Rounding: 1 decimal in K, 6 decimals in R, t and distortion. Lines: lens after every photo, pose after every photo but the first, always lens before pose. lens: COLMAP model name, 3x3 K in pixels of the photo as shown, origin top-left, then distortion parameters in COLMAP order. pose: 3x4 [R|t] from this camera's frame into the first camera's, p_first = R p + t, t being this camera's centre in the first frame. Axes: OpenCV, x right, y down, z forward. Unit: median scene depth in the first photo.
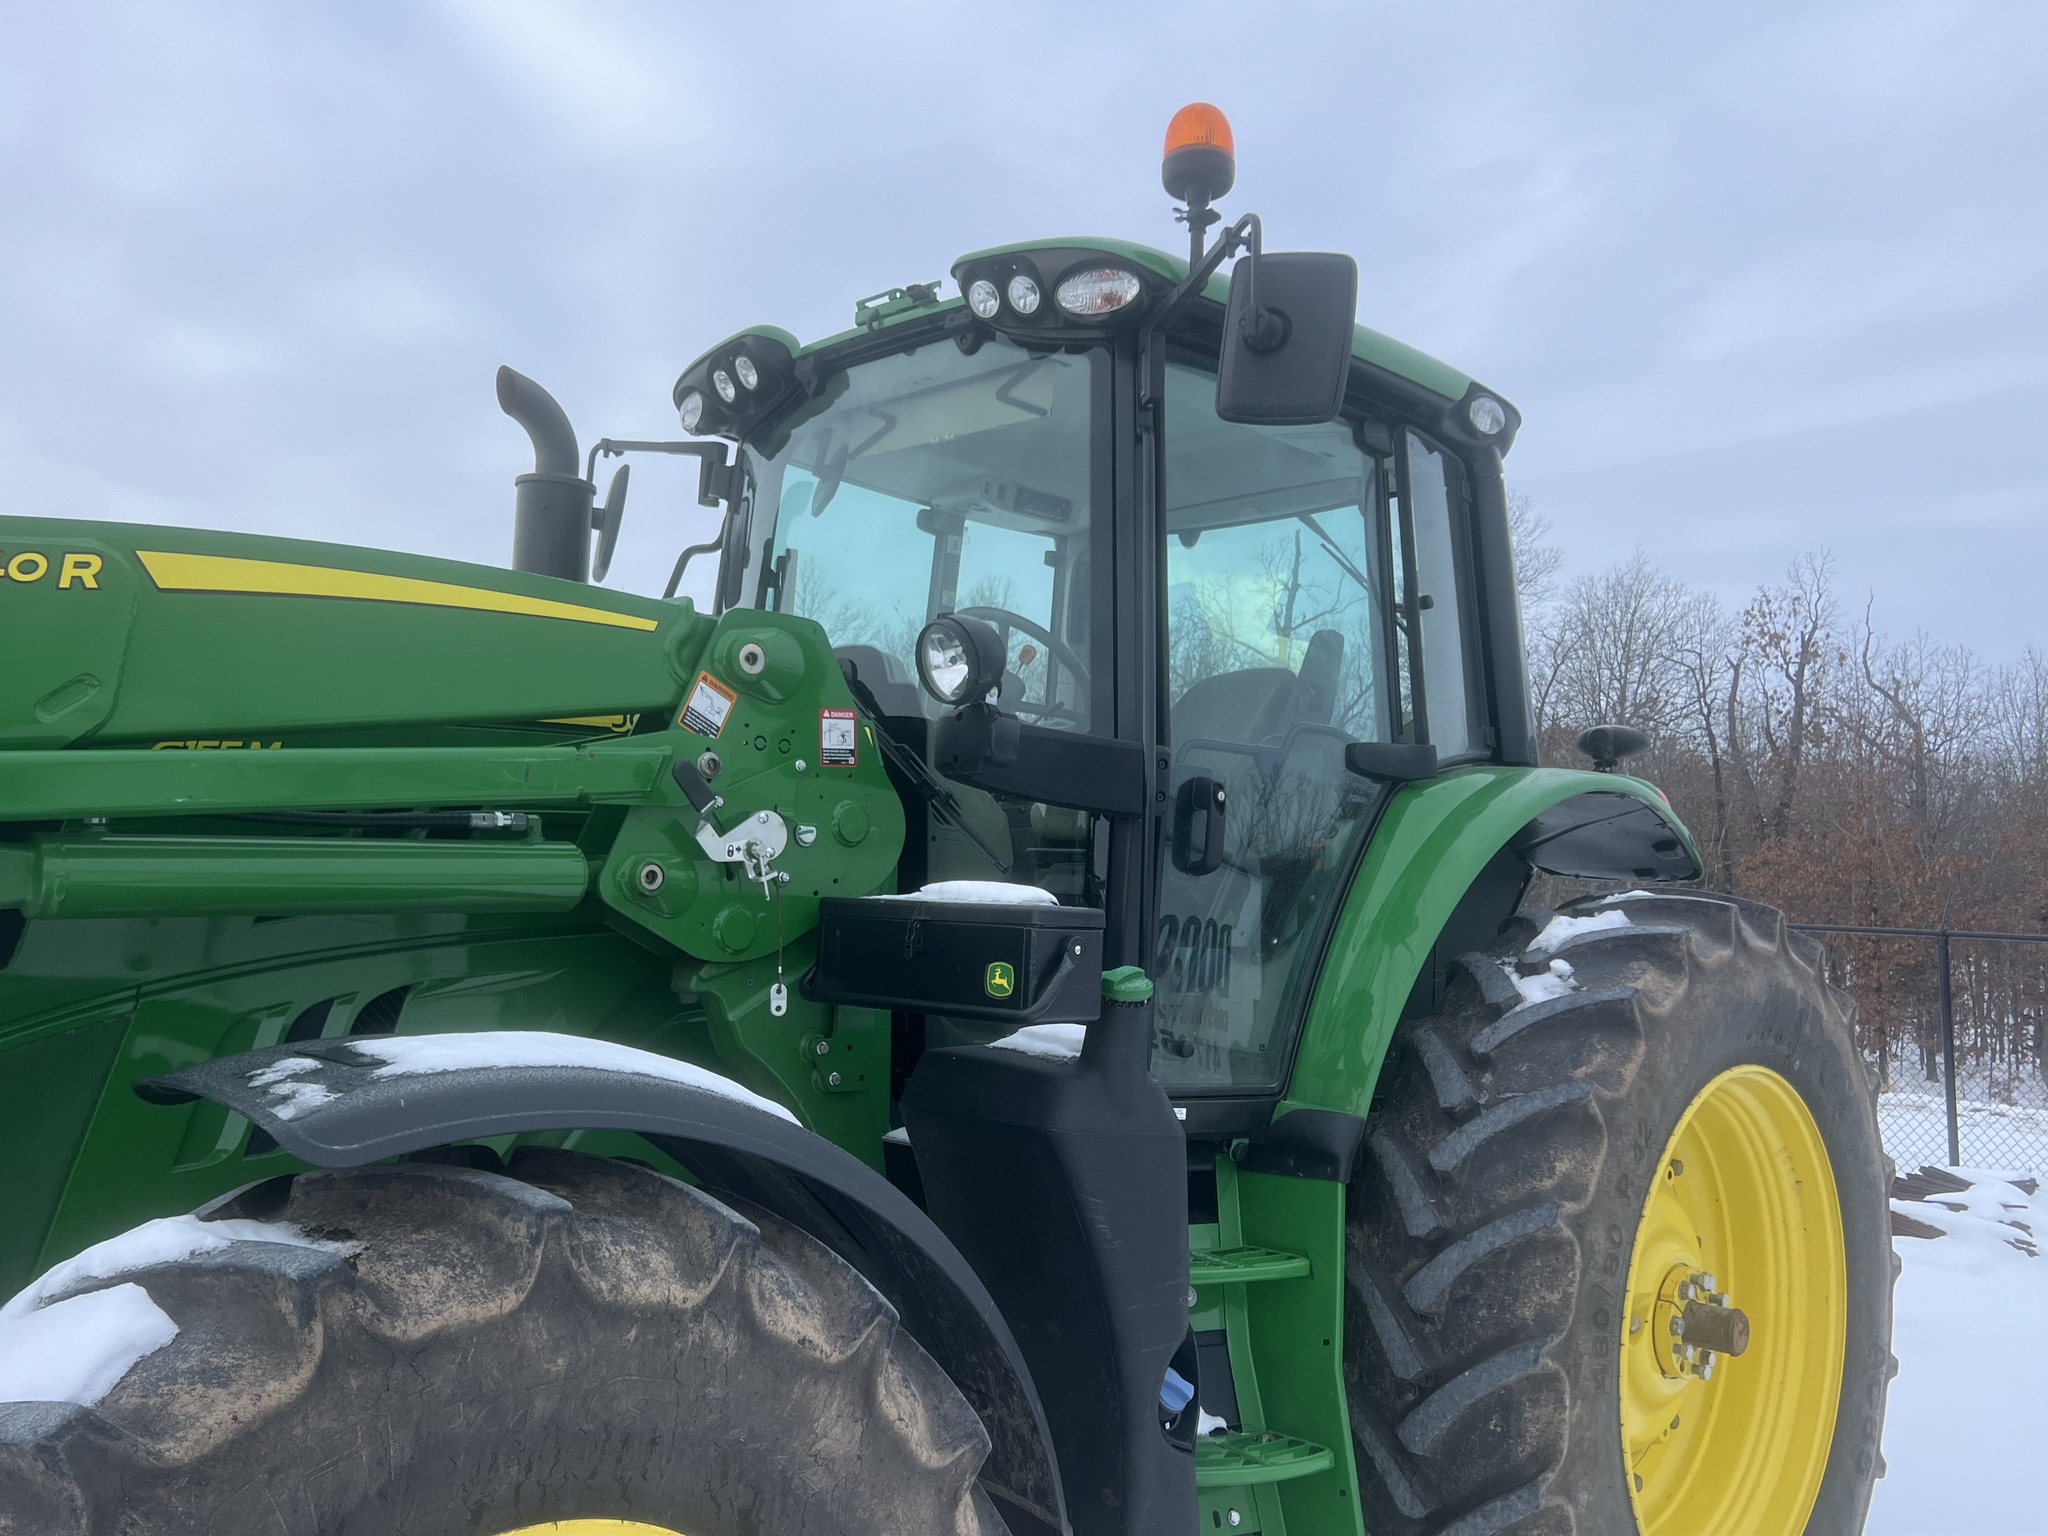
lens RADIAL K [[1711.6, 0, 1026.9], [0, 1711.6, 784.1], [0, 0, 1]] dist [0.062978, -0.070014]
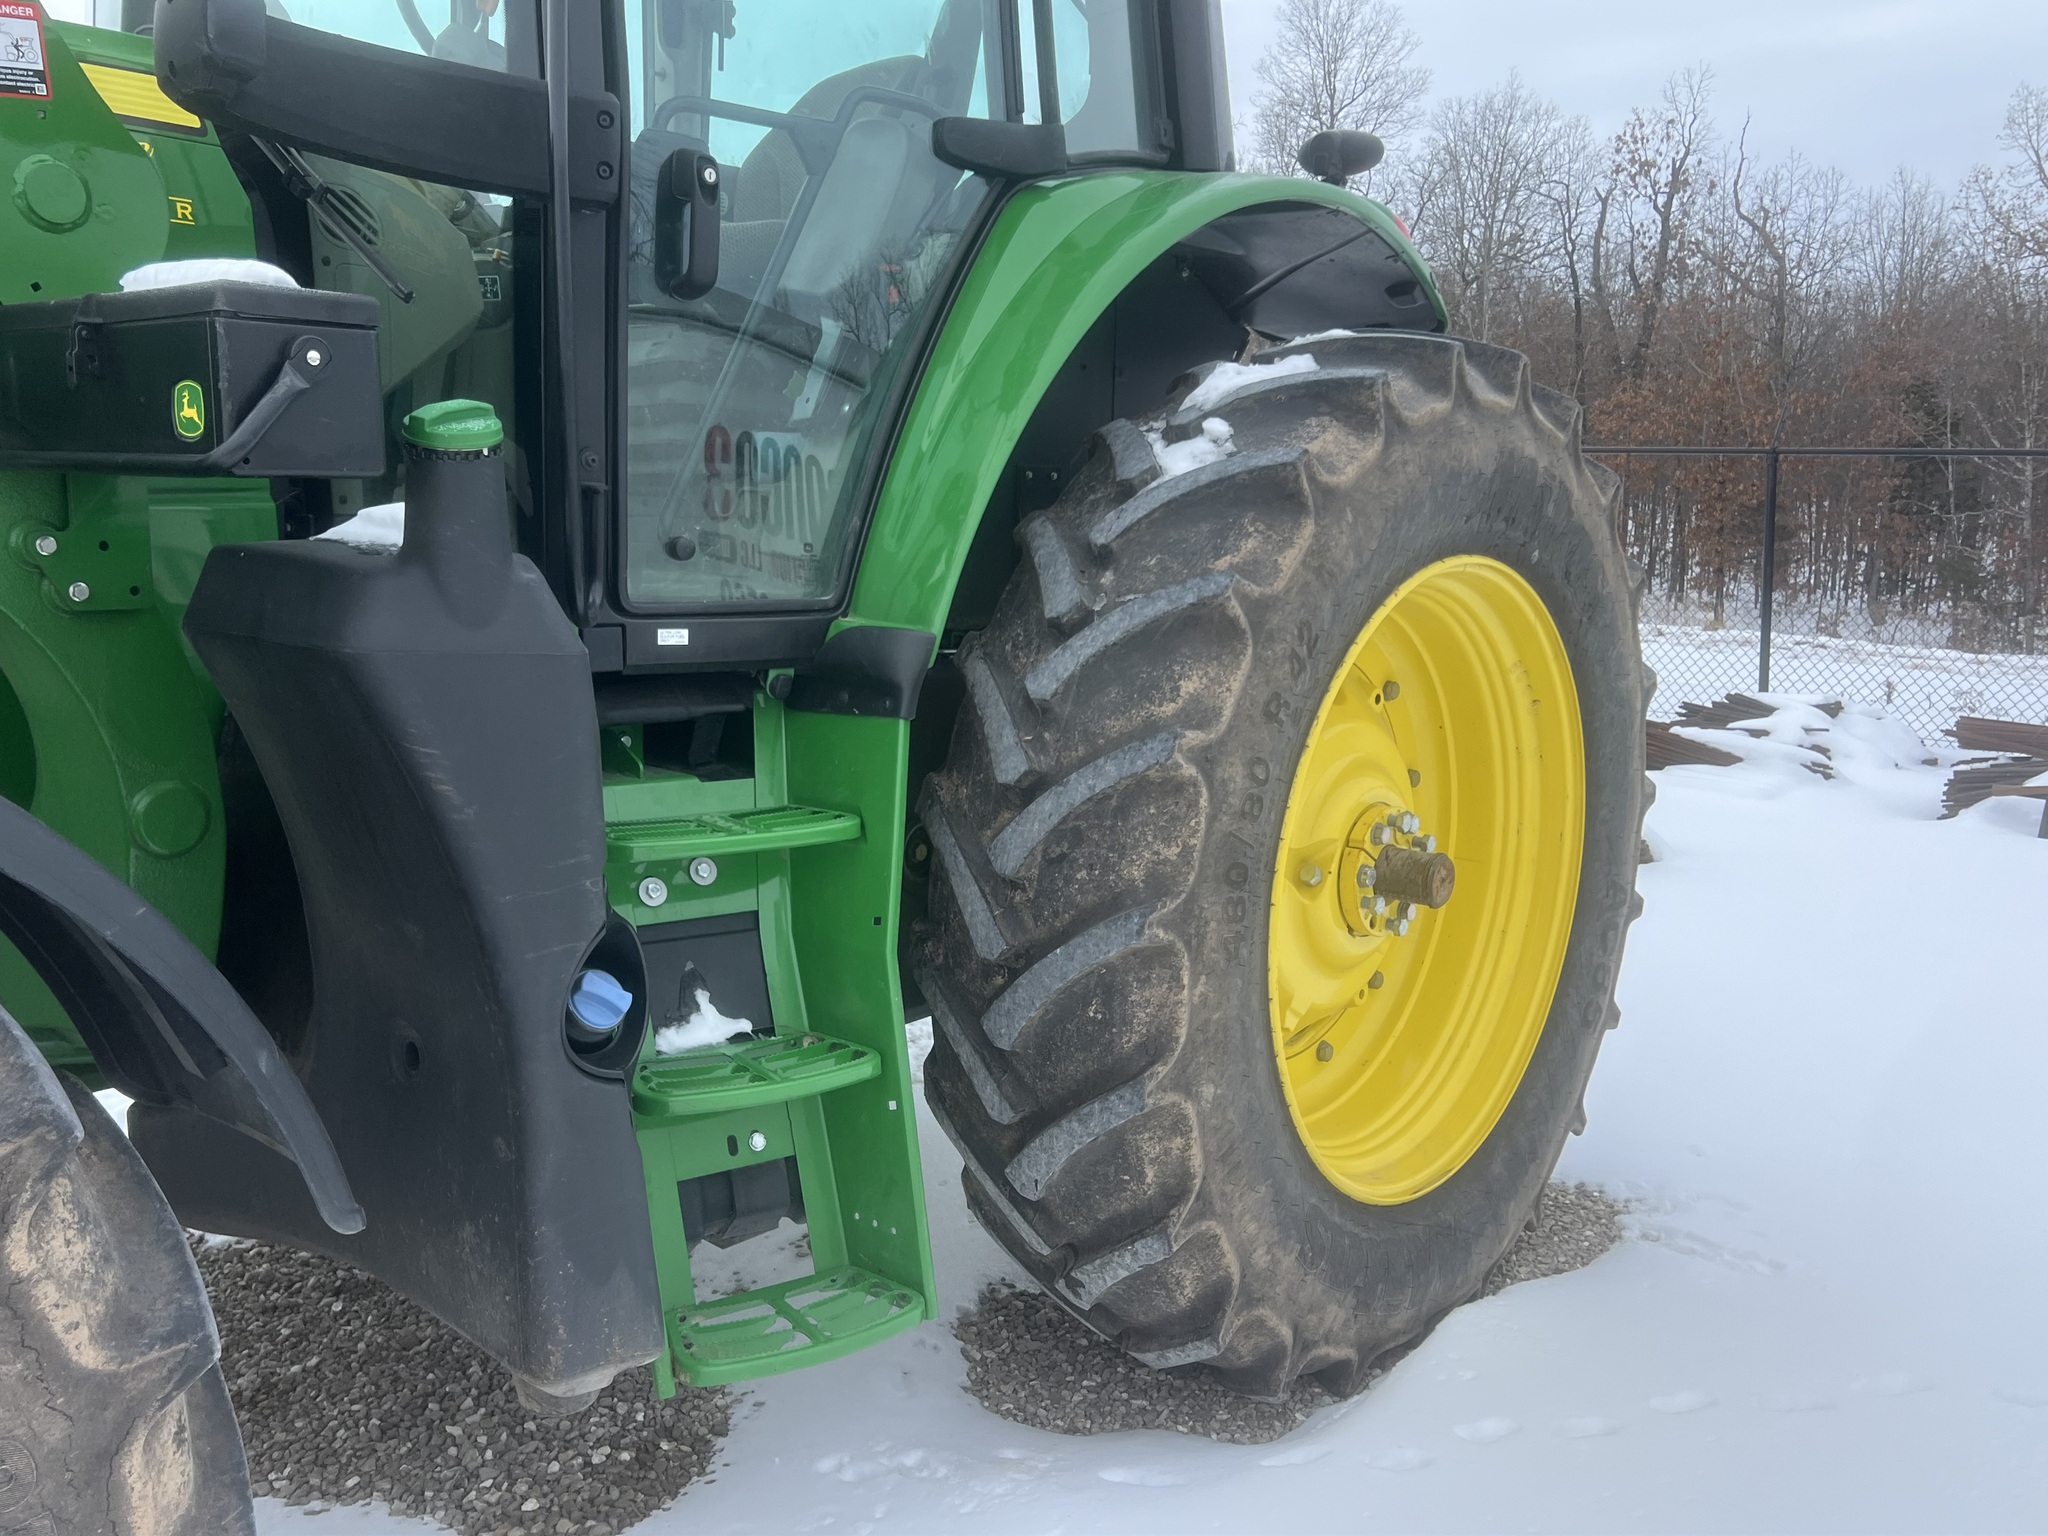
lens RADIAL K [[1731.2, 0, 969.6], [0, 1731.2, 769.2], [0, 0, 1]] dist [0.087667, -0.112109]
pose [[0.998087, -0.037732, 0.048983, 0.174276], [0.025083, 0.971182, 0.237016, 0.074214], [-0.056514, -0.235334, 0.970270, 0.258525]]
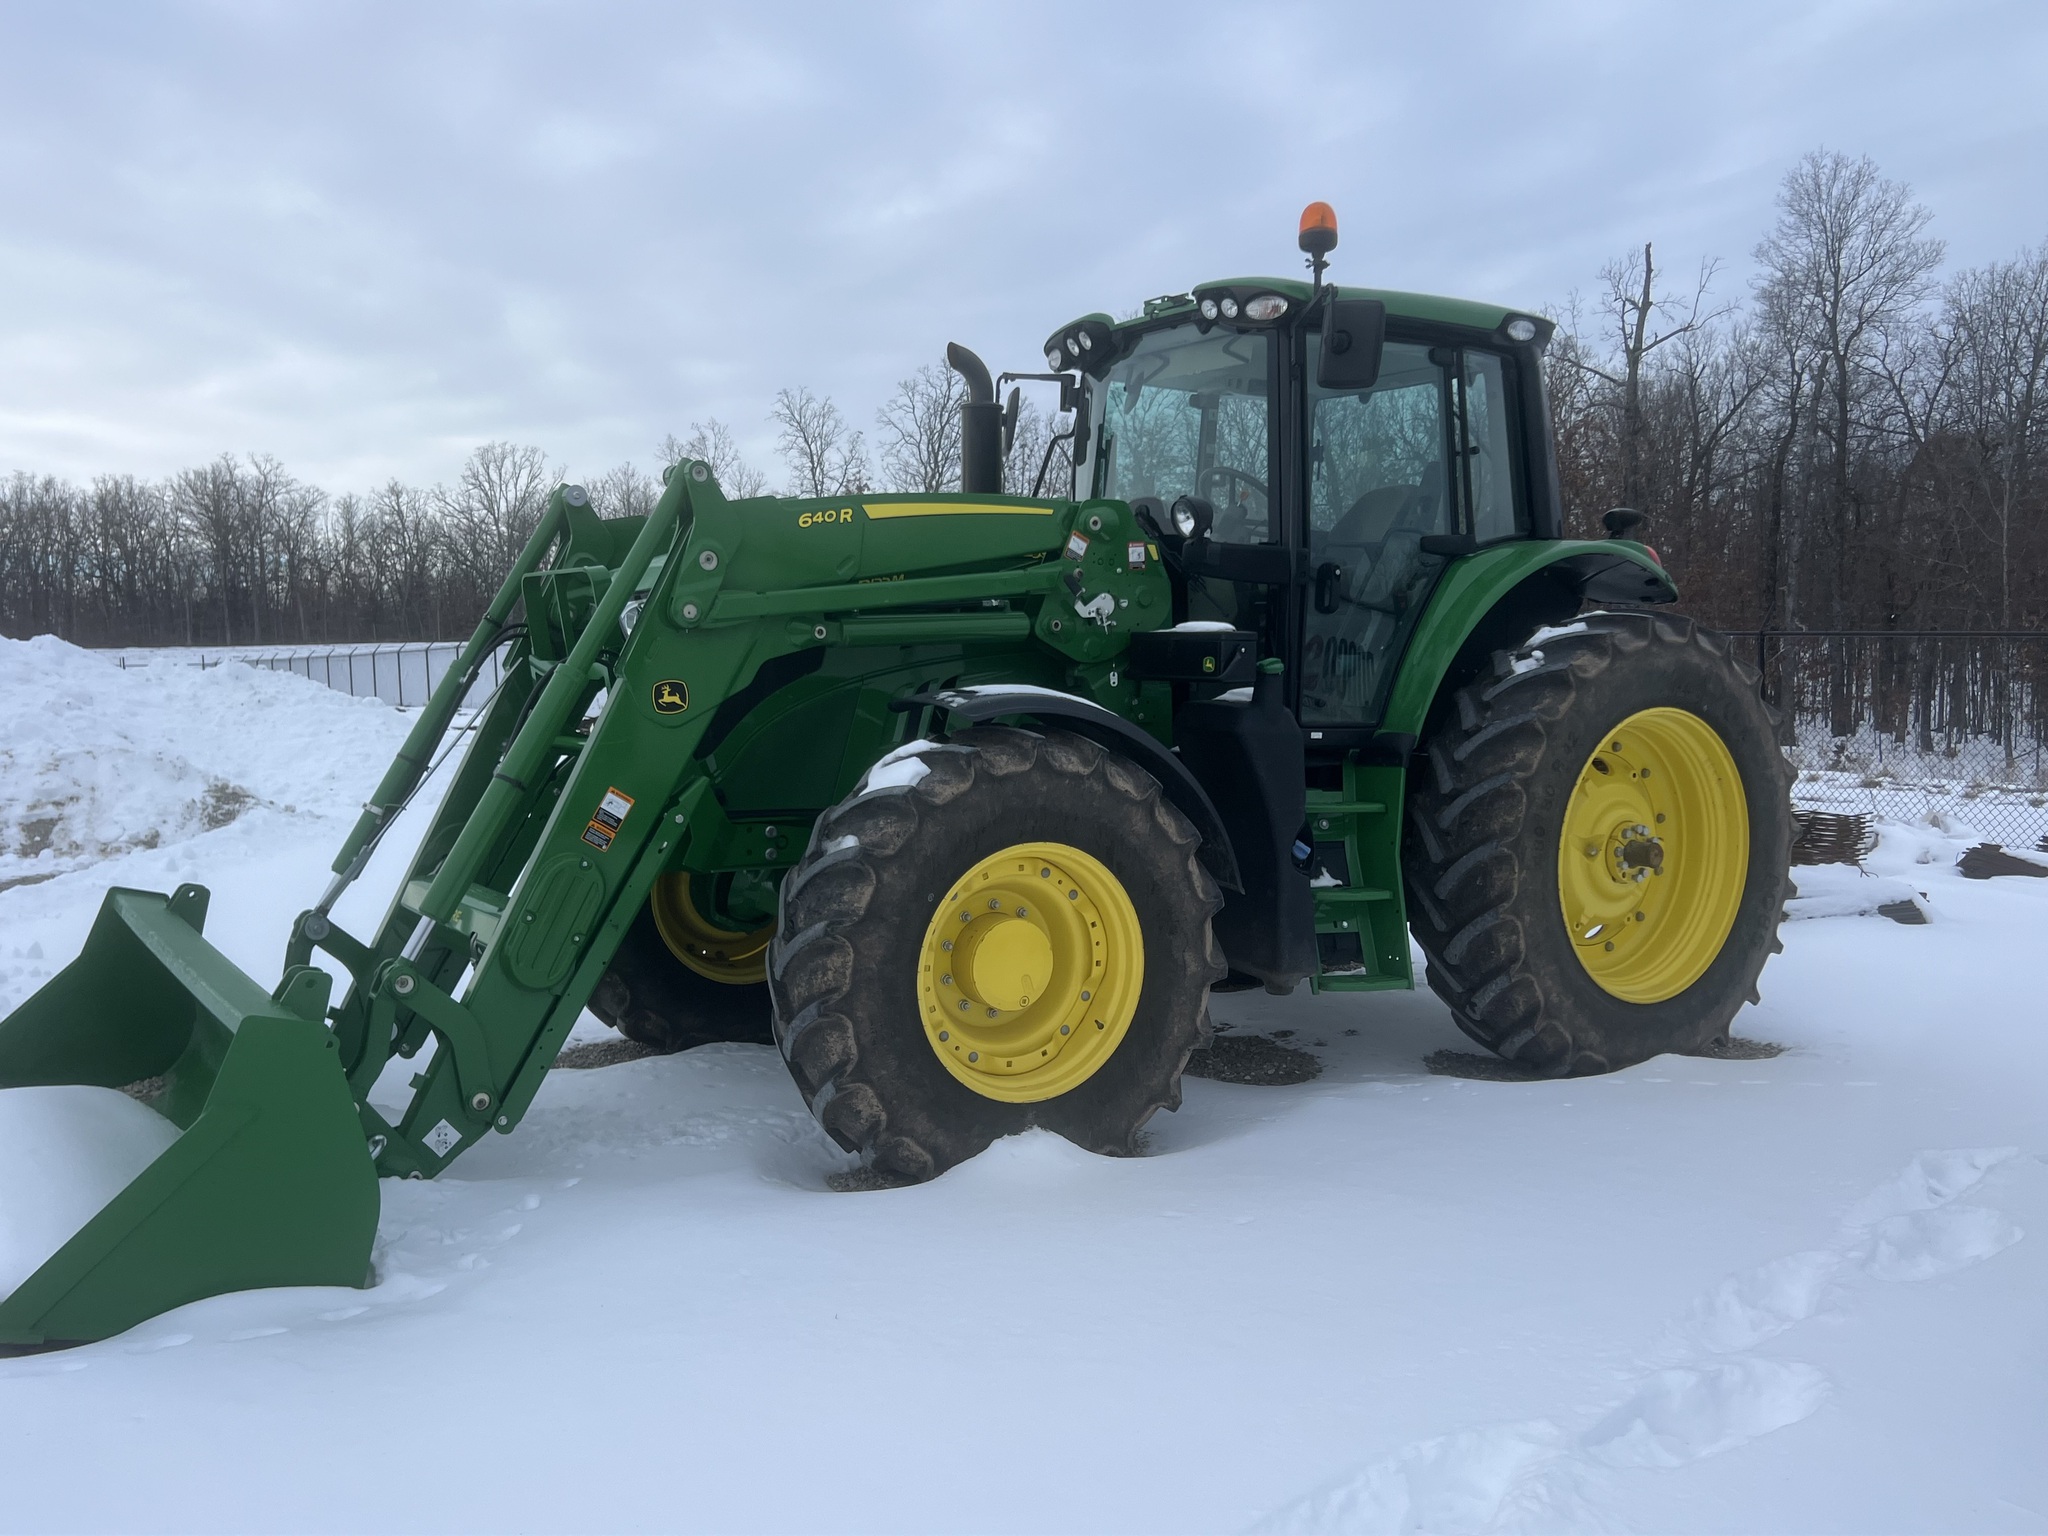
lens RADIAL K [[1598.7, 0, 1027.2], [0, 1598.7, 796.3], [0, 0, 1]] dist [0.083897, -0.075344]
pose [[0.978759, -0.018548, -0.204173, 0.135985], [0.050507, 0.987019, 0.152454, -0.037149], [0.198695, -0.159528, 0.966991, -0.865311]]
